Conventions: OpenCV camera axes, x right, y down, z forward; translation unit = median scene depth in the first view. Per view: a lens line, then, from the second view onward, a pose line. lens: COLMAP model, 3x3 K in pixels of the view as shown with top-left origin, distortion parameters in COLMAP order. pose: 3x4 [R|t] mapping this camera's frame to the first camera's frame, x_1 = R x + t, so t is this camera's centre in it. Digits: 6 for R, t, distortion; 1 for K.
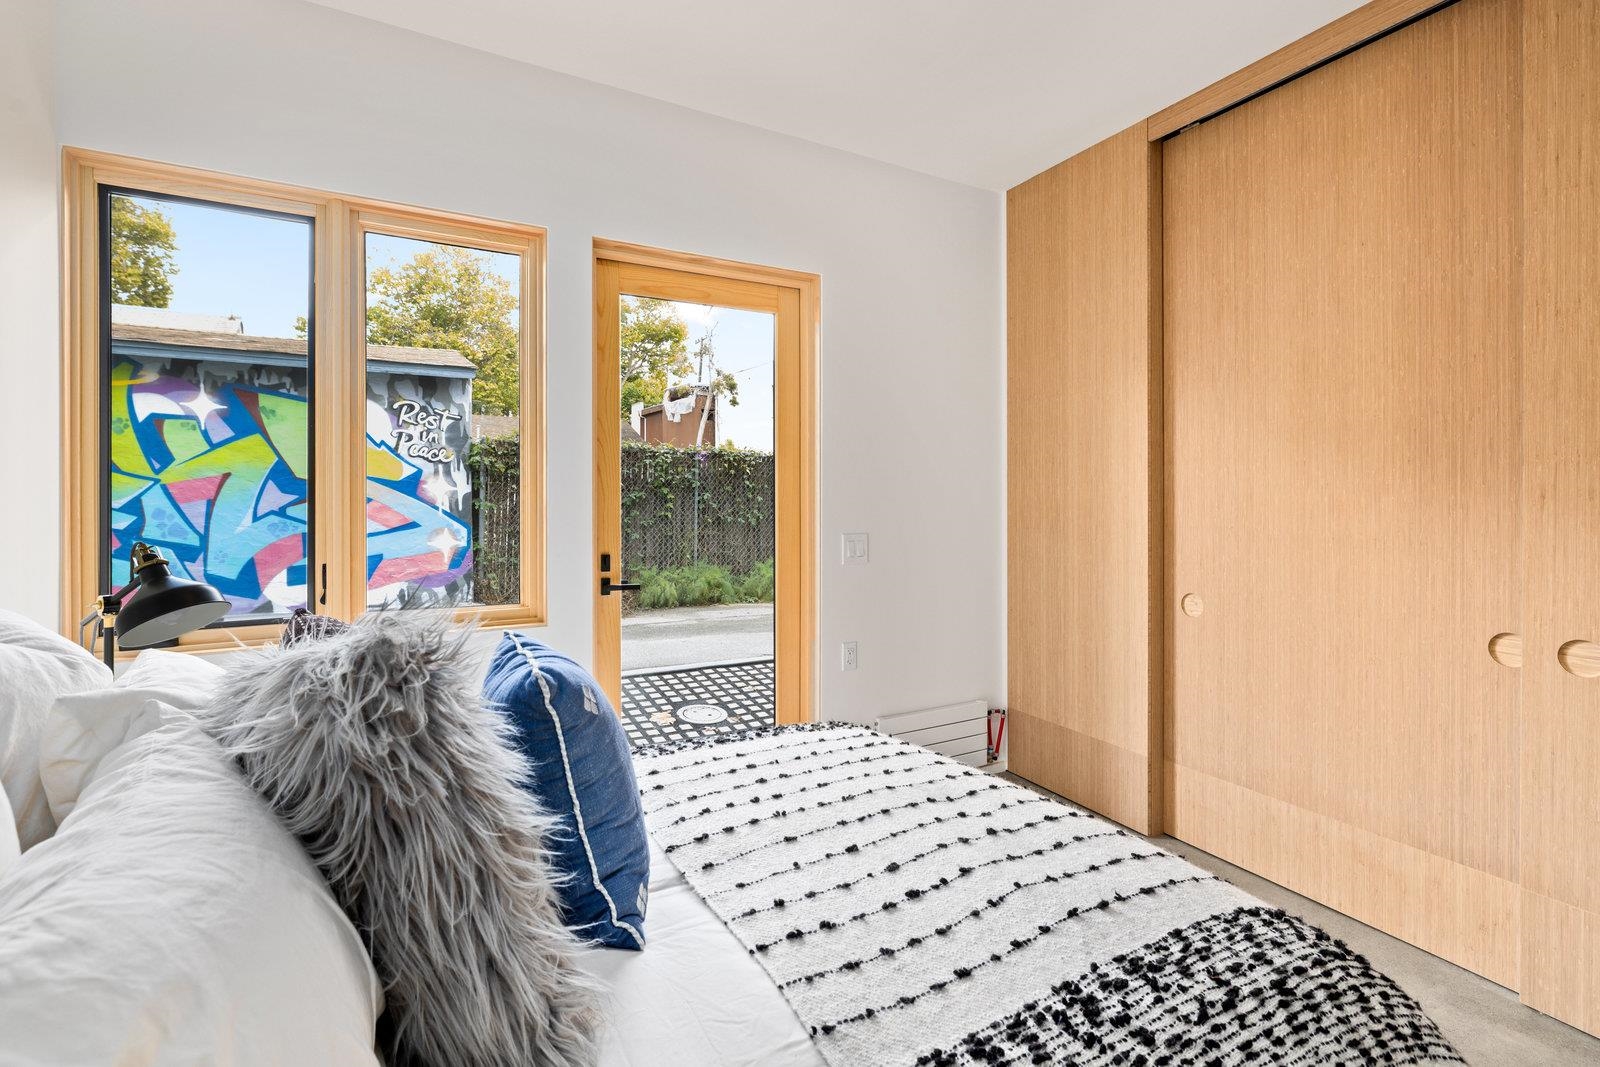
lens RADIAL K [[768.6, 0, 801.6], [0, 768.6, 496.2], [0, 0, 1]] dist [-0.003051, 0.000334]
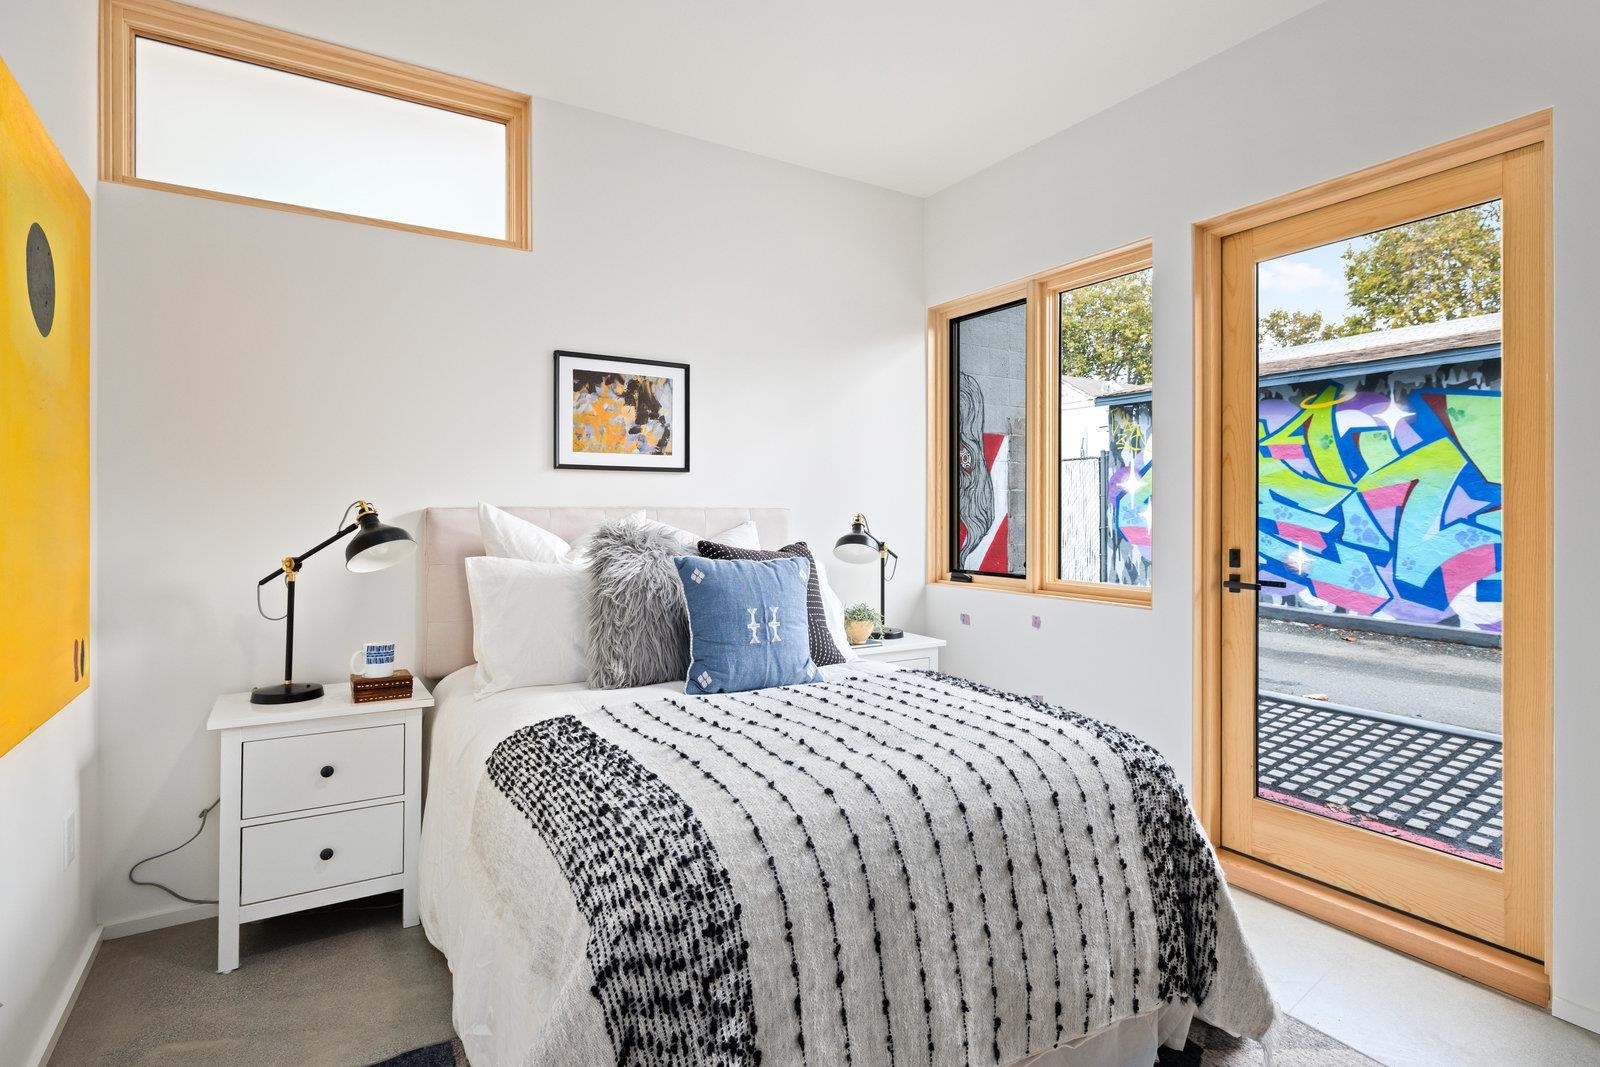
lens RADIAL K [[809.0, 0, 793.3], [0, 809.0, 510.5], [0, 0, 1]] dist [-0.002613, -0.000154]
pose [[0.013791, -0.000231, -0.999905, 0.292160], [-0.003147, 0.999995, -0.000275, 0.012553], [0.999900, 0.003150, 0.013790, 0.182966]]
